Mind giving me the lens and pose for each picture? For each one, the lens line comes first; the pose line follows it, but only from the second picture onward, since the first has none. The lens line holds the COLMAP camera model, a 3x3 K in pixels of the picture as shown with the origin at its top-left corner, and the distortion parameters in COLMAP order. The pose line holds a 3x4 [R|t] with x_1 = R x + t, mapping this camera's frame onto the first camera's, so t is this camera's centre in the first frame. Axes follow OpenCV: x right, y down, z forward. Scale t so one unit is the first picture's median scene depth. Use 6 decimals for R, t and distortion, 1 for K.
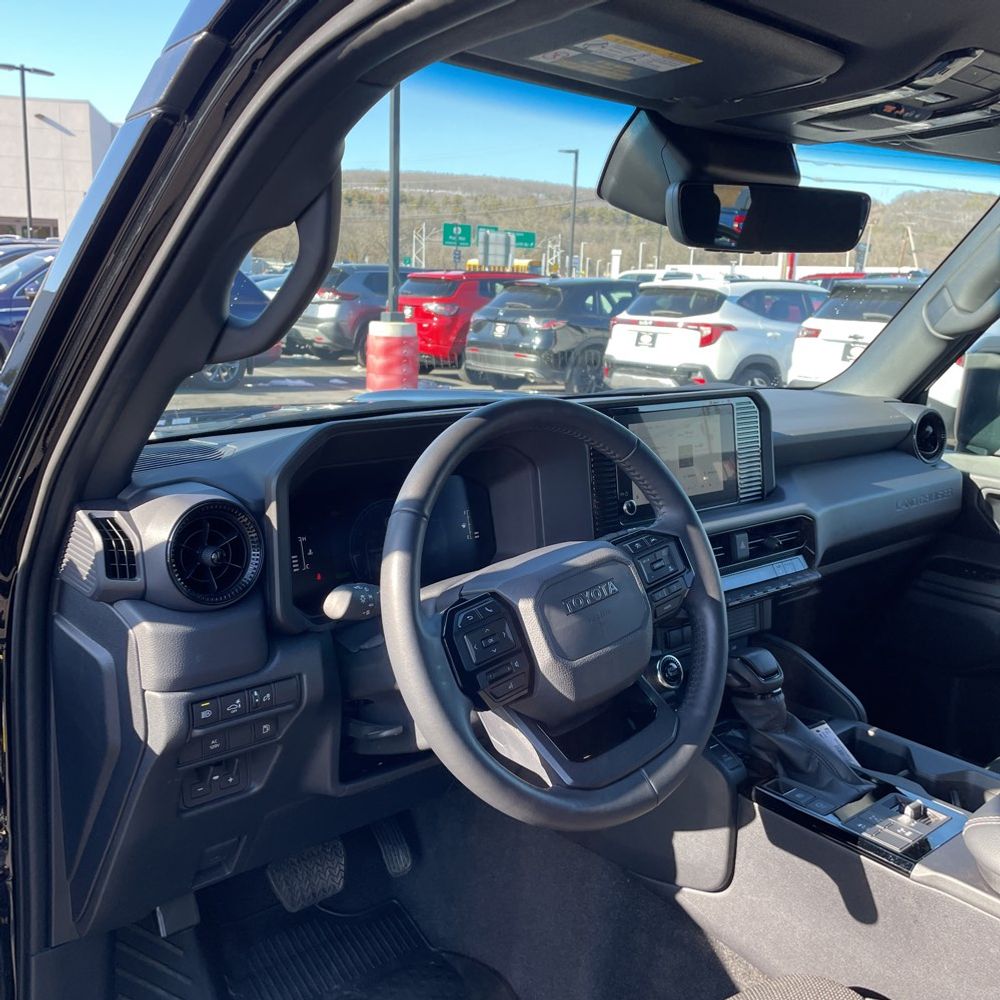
lens RADIAL K [[955.9, 0, 495.8], [0, 955.9, 513.9], [0, 0, 1]] dist [0.093440, -0.117960]
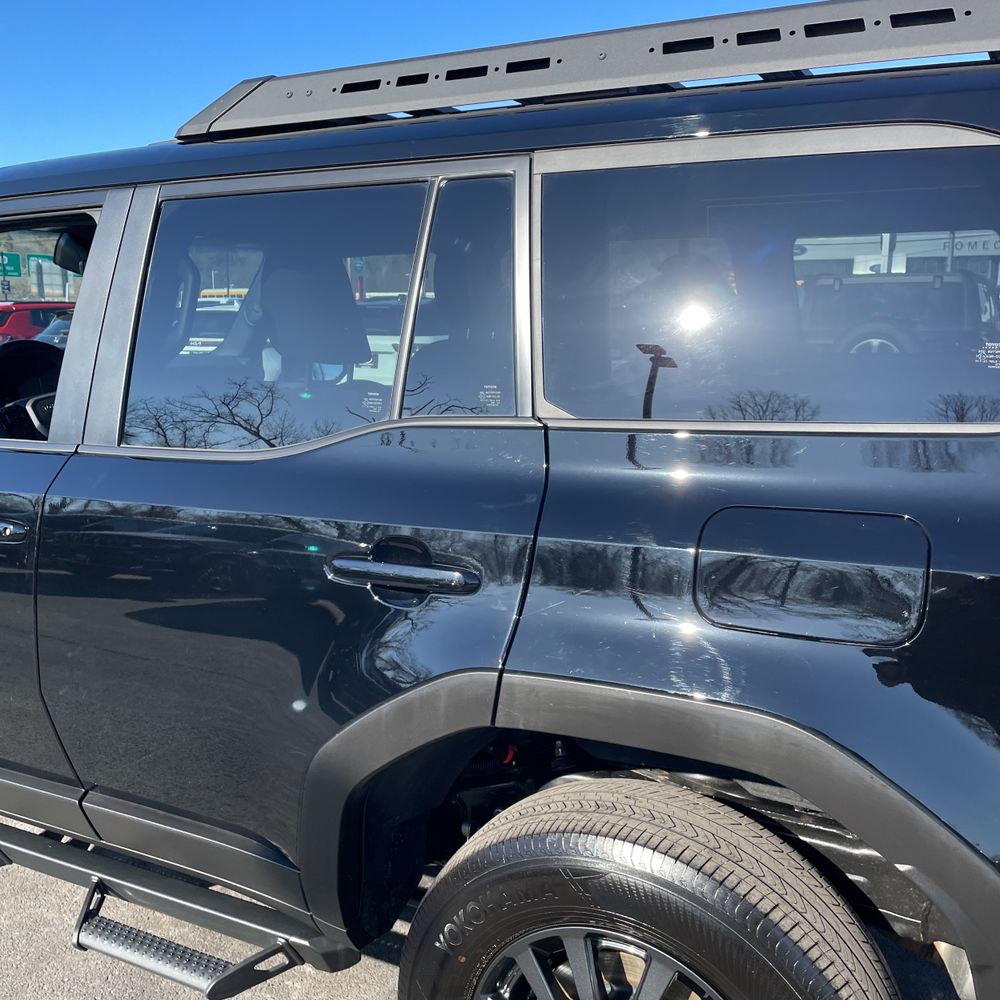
lens RADIAL K [[955.9, 0, 495.8], [0, 955.9, 513.9], [0, 0, 1]] dist [0.093440, -0.117960]
pose [[0.914466, -0.113530, 0.388411, 0.011482], [0.123937, 0.992289, -0.001755, 0.046686], [-0.385217, 0.049743, 0.921484, -0.177959]]
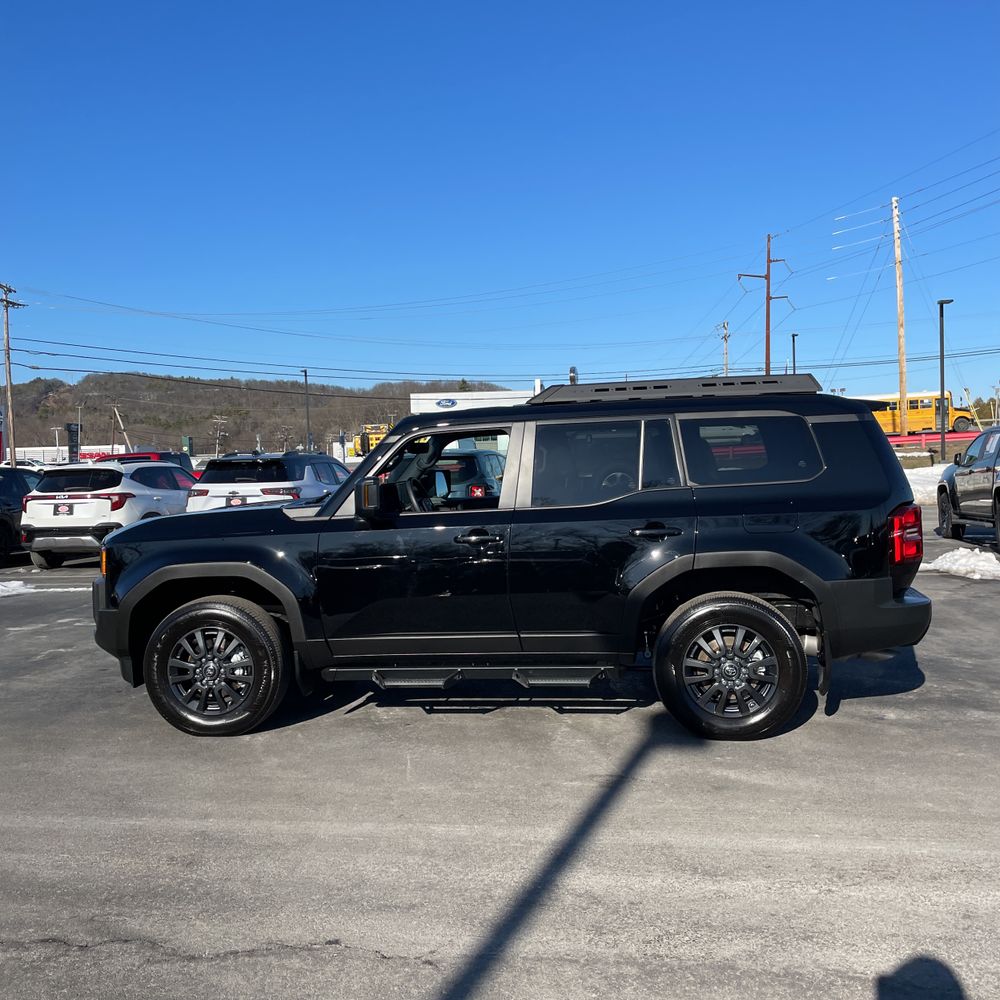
lens RADIAL K [[955.9, 0, 495.8], [0, 955.9, 513.9], [0, 0, 1]] dist [0.093440, -0.117960]
pose [[0.719124, -0.094247, 0.688460, -0.330024], [0.214494, 0.972484, -0.090919, 0.070362], [-0.660948, 0.213053, 0.719553, -0.335431]]
